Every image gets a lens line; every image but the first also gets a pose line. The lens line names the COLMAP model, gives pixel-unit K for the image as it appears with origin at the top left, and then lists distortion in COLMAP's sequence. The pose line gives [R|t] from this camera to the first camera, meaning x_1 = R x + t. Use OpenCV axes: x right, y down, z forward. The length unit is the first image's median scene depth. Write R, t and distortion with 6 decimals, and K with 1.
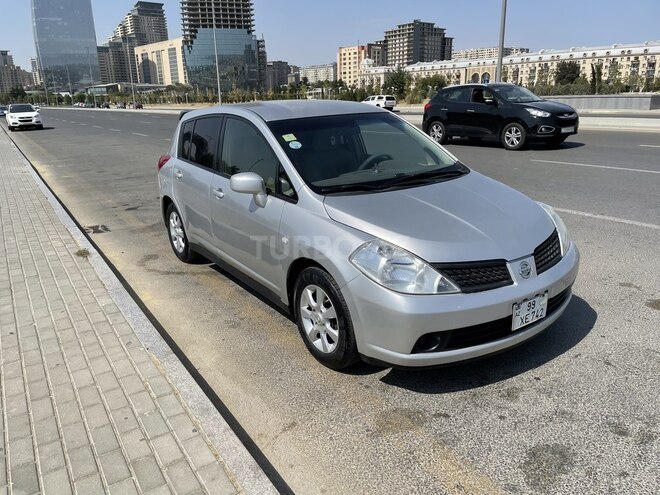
lens RADIAL K [[498.5, 0, 326.4], [0, 498.5, 251.9], [0, 0, 1]] dist [0.072432, -0.094307]
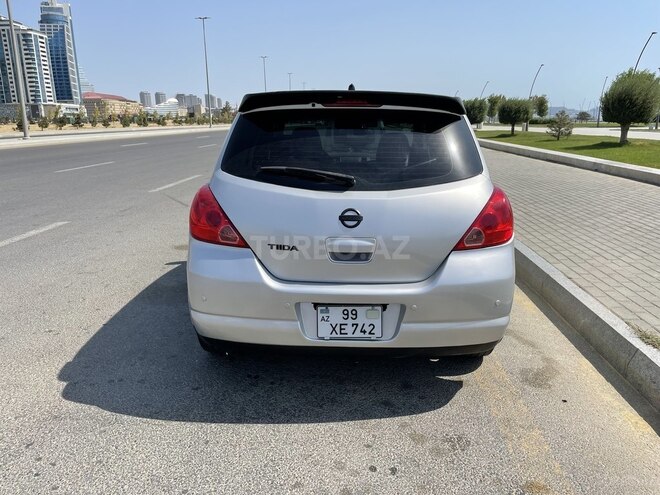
lens RADIAL K [[498.5, 0, 339.6], [0, 498.5, 252.5], [0, 0, 1]] dist [0.072432, -0.094307]
pose [[-0.816133, -0.114366, 0.566433, -0.513850], [0.198572, 0.865025, 0.460761, -0.417934], [-0.542674, 0.488521, -0.683266, 1.550794]]
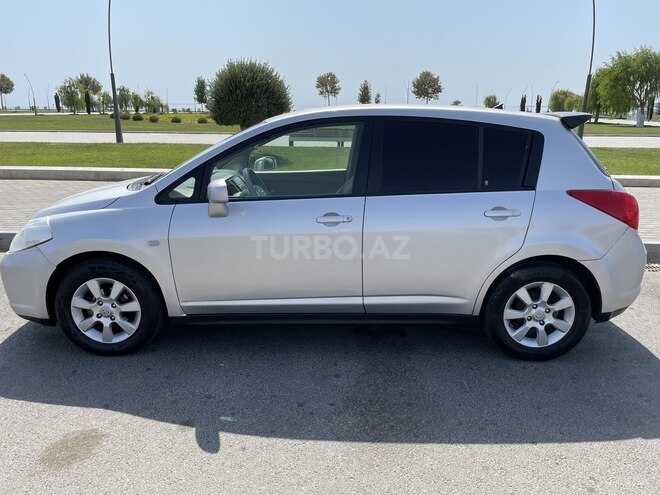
lens RADIAL K [[499.2, 0, 331.3], [0, 499.2, 247.7], [0, 0, 1]] dist [0.055295, -0.060642]
pose [[-0.575486, 0.240222, -0.781735, 0.590467], [-0.231445, 0.868968, 0.437410, -0.399057], [0.784379, 0.432652, -0.444481, 1.276714]]
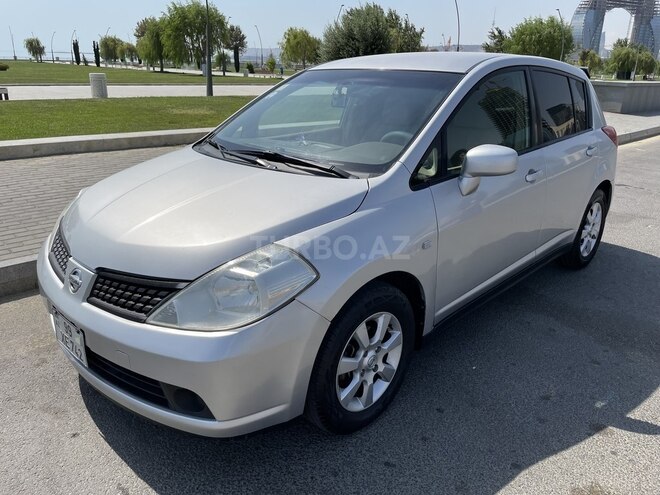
lens RADIAL K [[498.5, 0, 331.0], [0, 498.5, 245.3], [0, 0, 1]] dist [0.072432, -0.094307]
pose [[0.205618, 0.360521, -0.909806, 0.616424], [-0.321491, 0.902958, 0.285150, -0.183271], [0.924319, 0.233863, 0.301568, 0.624859]]
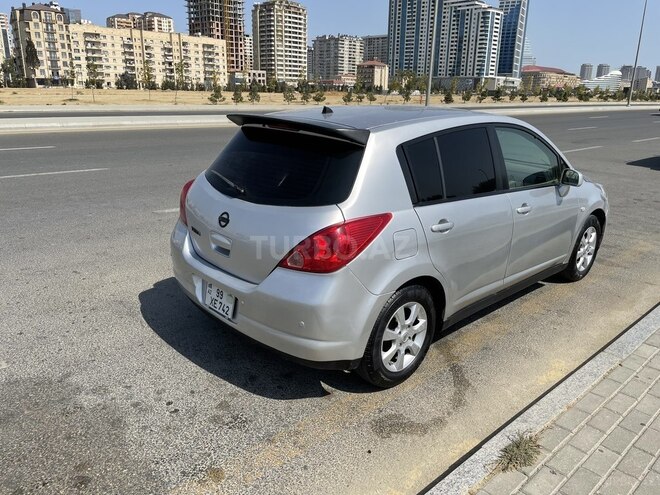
lens RADIAL K [[498.5, 0, 334.9], [0, 498.5, 245.4], [0, 0, 1]] dist [0.072432, -0.094307]
pose [[-0.164279, -0.267581, 0.949428, -0.840691], [0.274692, 0.912021, 0.304568, -0.346745], [-0.947395, 0.310834, -0.076324, 1.148447]]
